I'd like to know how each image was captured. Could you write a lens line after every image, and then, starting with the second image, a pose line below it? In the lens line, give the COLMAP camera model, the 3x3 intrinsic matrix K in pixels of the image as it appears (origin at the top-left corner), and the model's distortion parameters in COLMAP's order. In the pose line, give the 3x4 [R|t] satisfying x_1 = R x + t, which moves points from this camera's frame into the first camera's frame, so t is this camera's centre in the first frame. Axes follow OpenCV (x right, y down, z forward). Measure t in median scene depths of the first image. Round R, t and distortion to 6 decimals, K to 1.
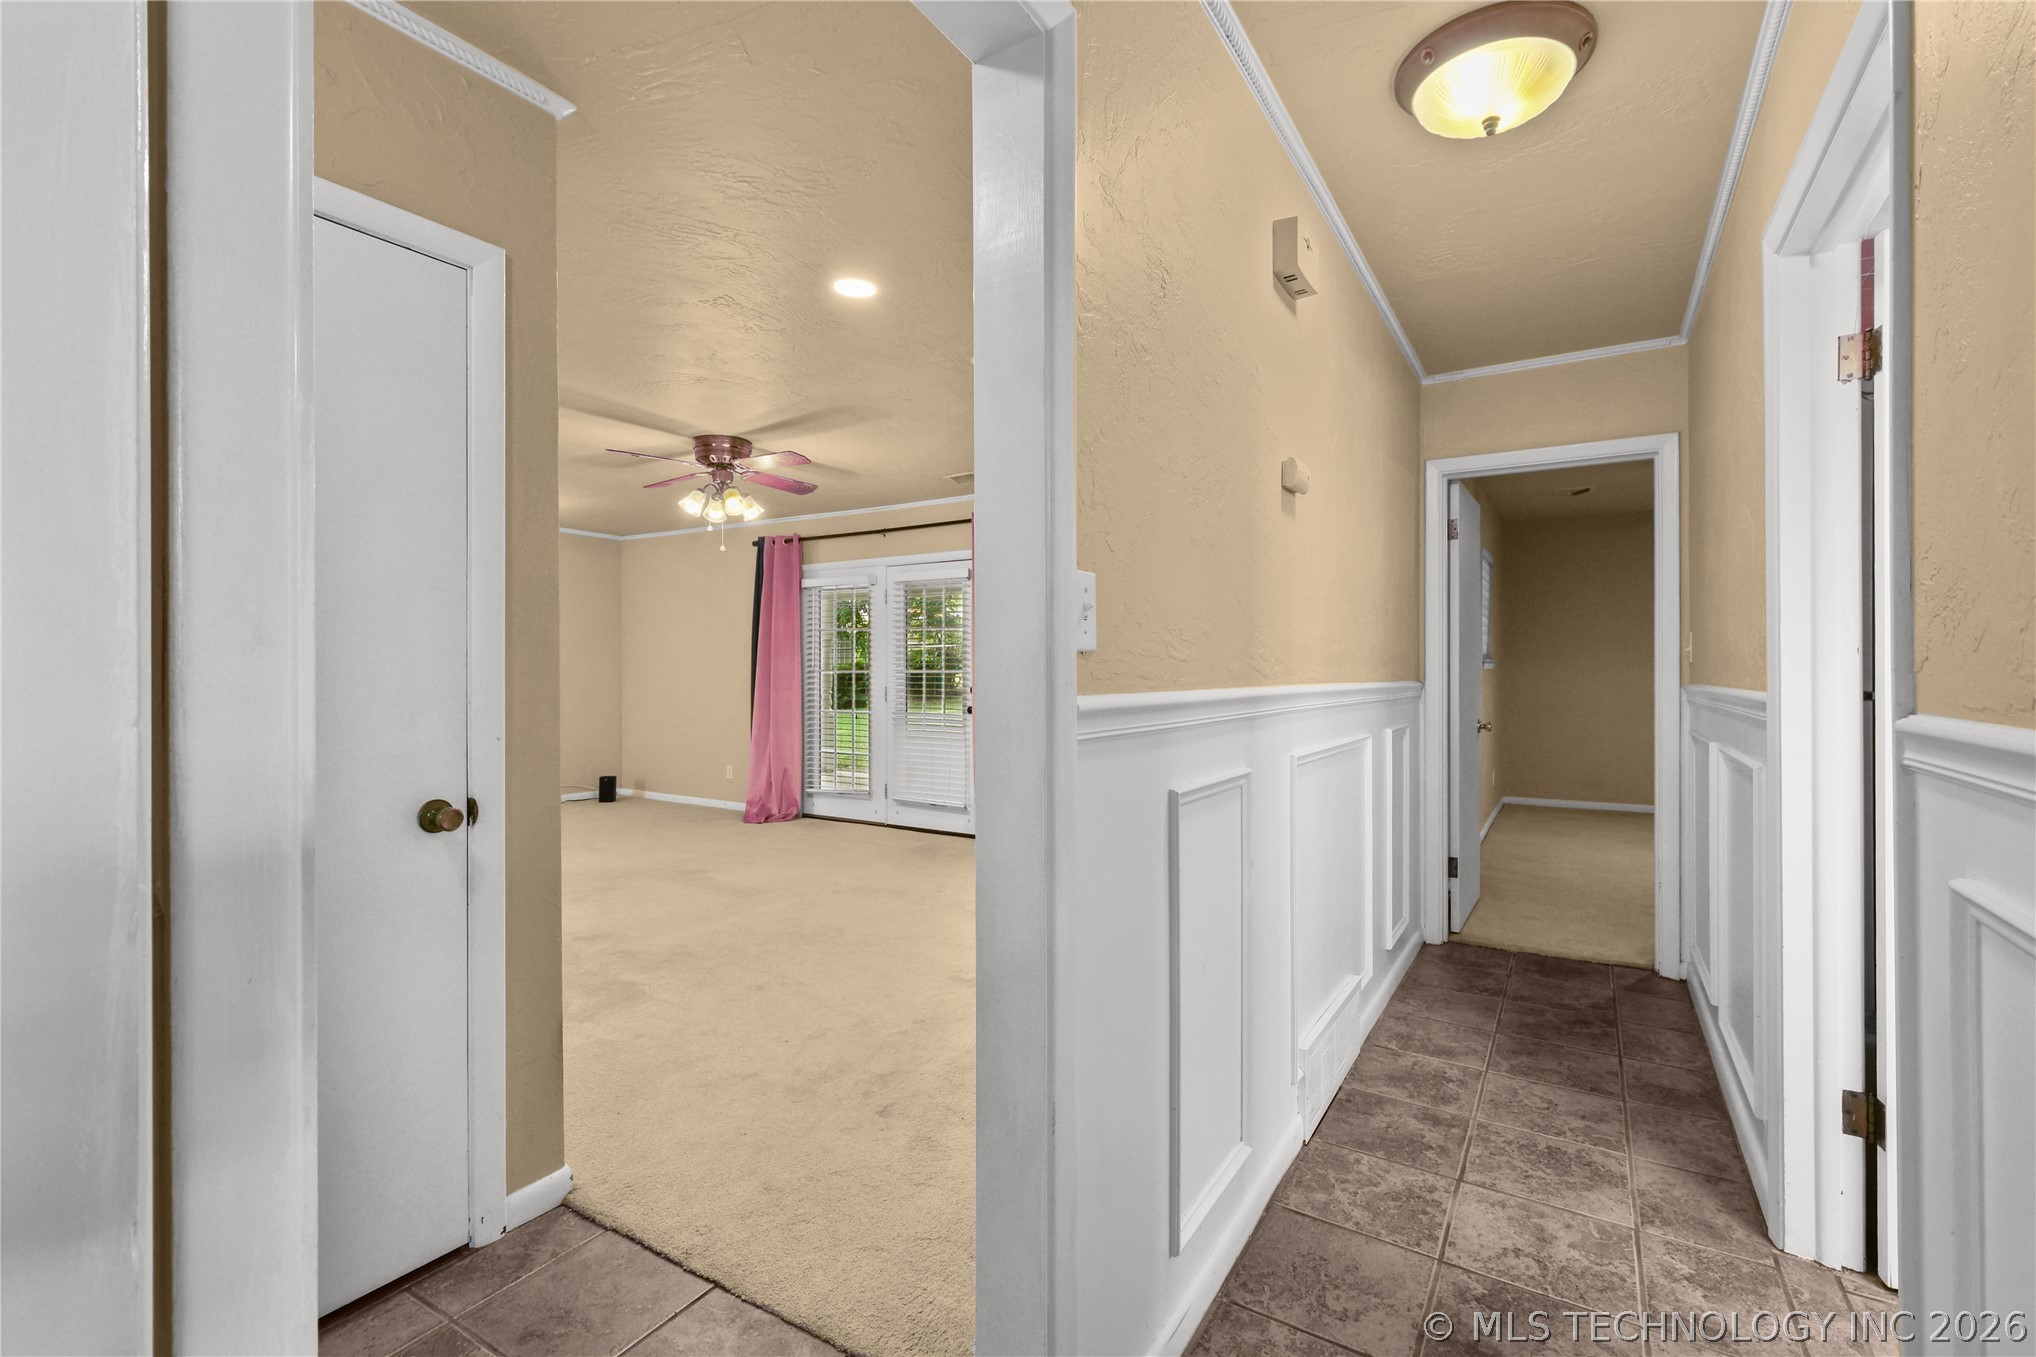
lens RADIAL K [[906.3, 0, 1018.7], [0, 906.3, 663.5], [0, 0, 1]] dist [0.003281, -0.000063]
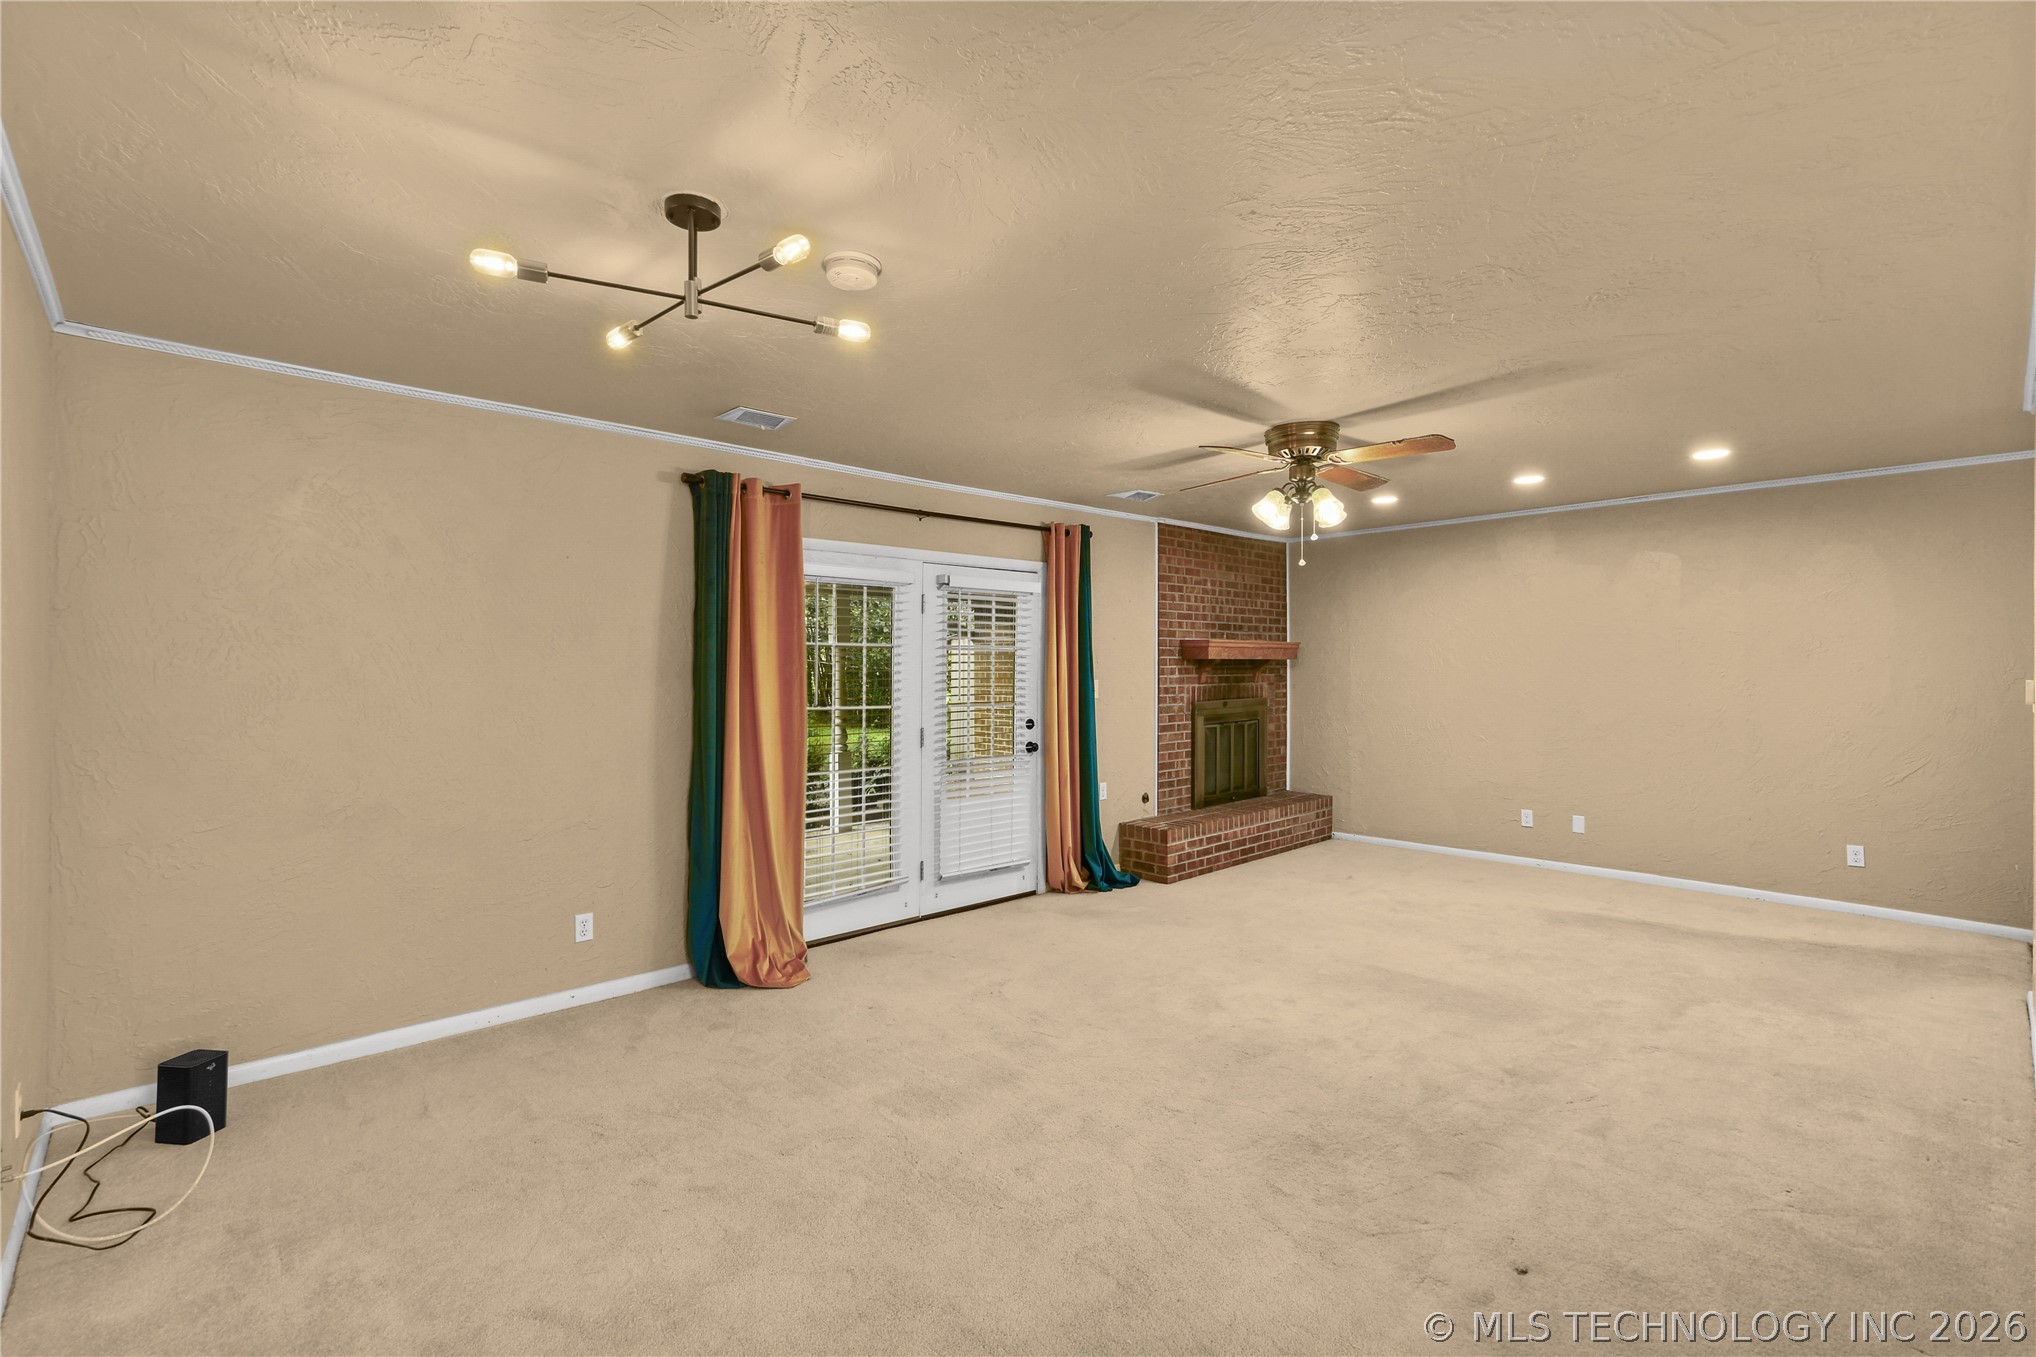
lens RADIAL K [[906.3, 0, 1012.7], [0, 906.3, 652.1], [0, 0, 1]] dist [0.003281, -0.000063]
pose [[0.262815, 0.017342, 0.964690, -0.834702], [-0.003627, 0.999849, -0.016986, -0.022610], [-0.964839, 0.000965, 0.262838, 0.742708]]
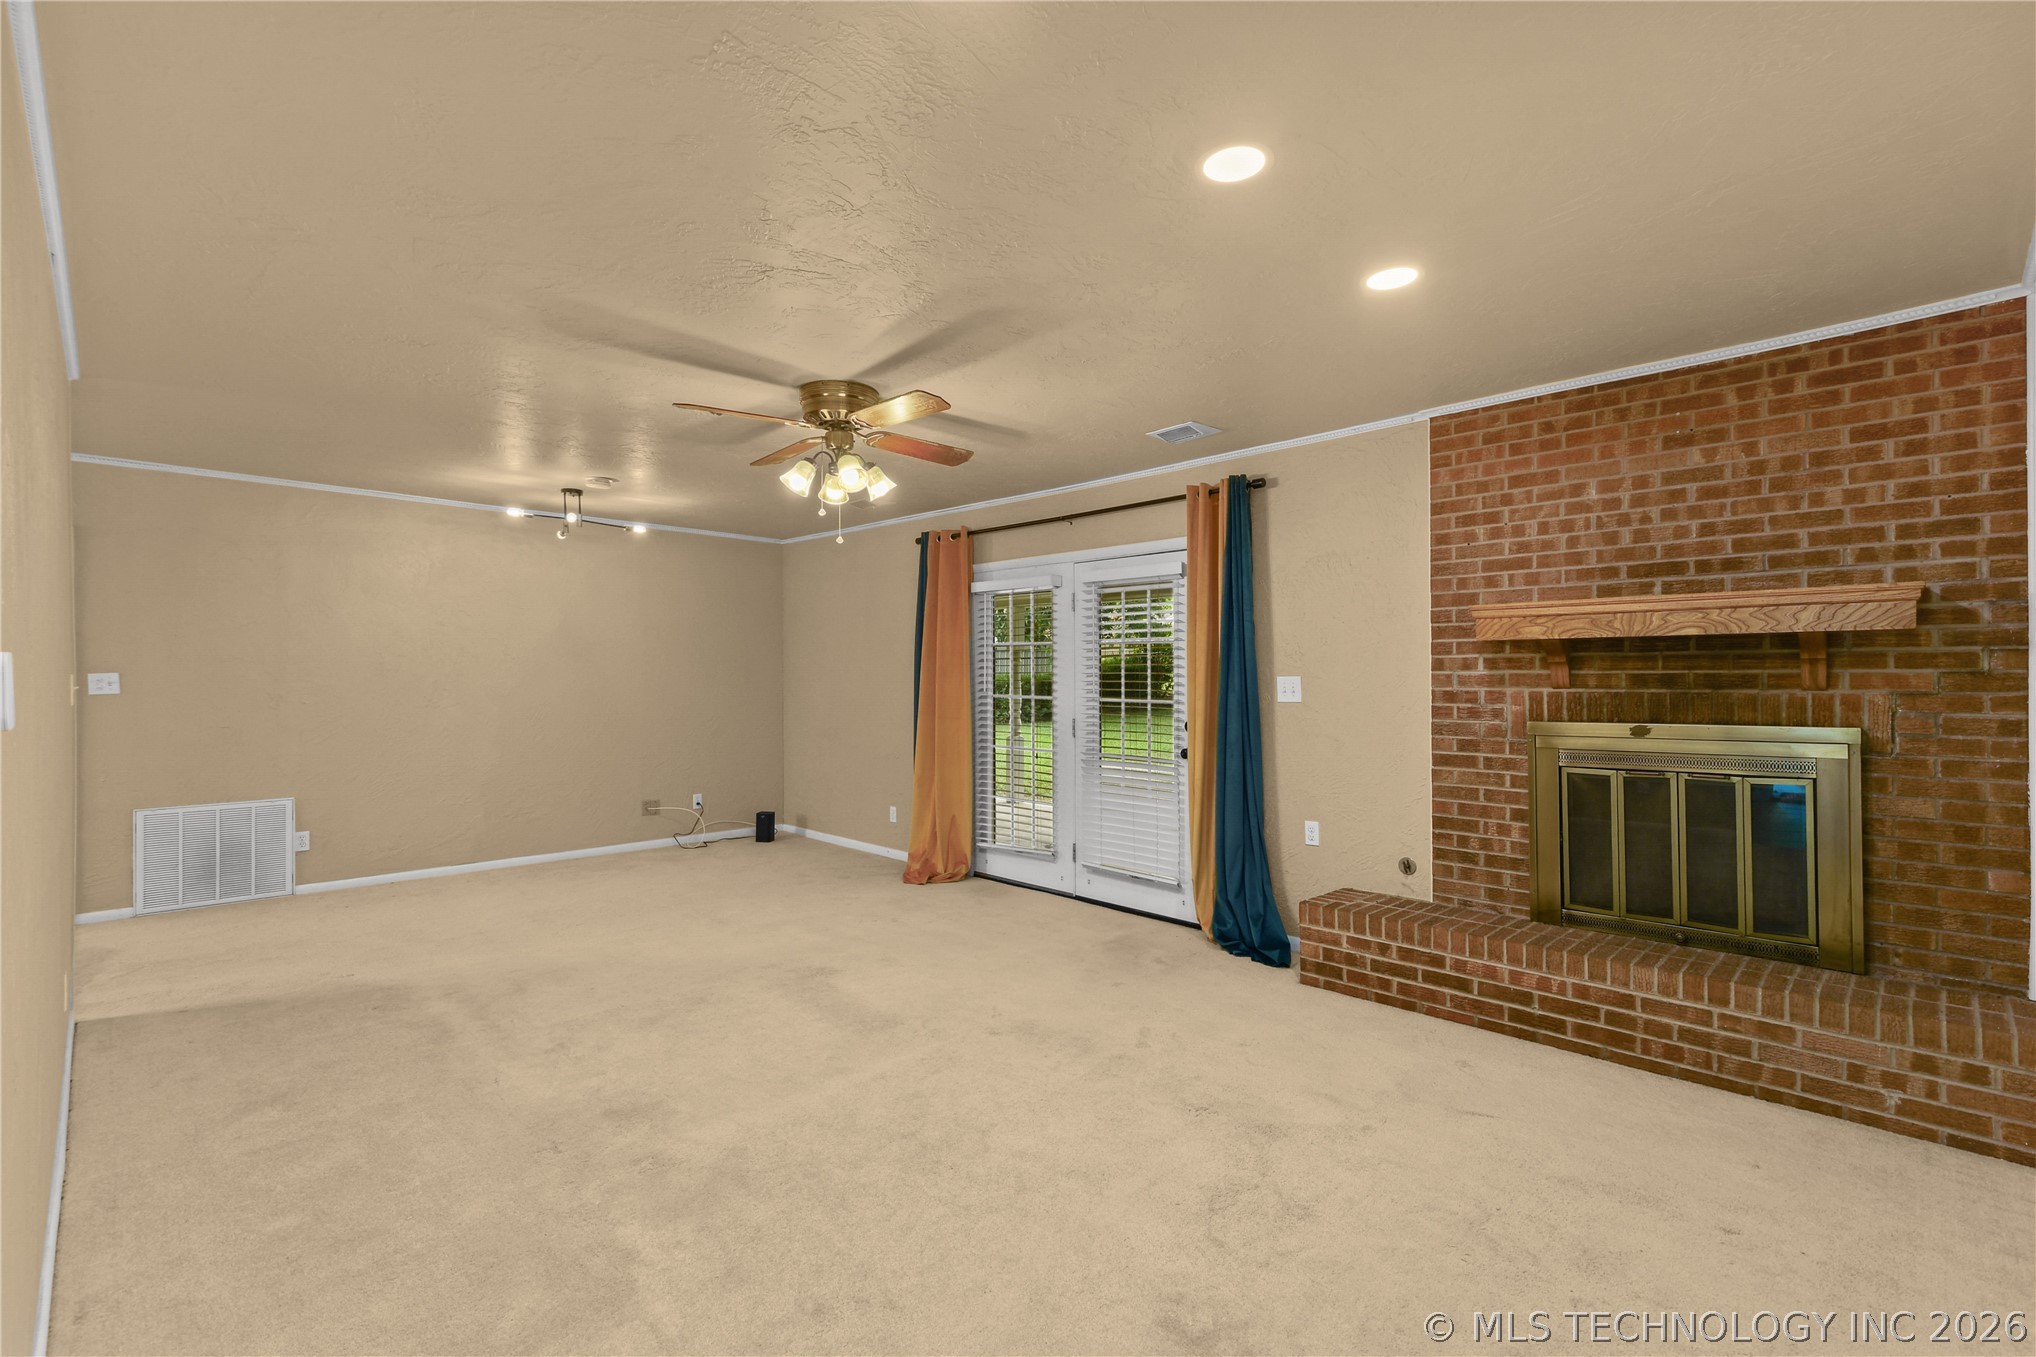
lens RADIAL K [[906.3, 0, 1017.4], [0, 906.3, 668.5], [0, 0, 1]] dist [0.003281, -0.000063]
pose [[0.974415, -0.002620, -0.224743, -0.019297], [0.002820, 0.999996, 0.000566, -0.017654], [0.224740, -0.001185, 0.974418, 0.234944]]
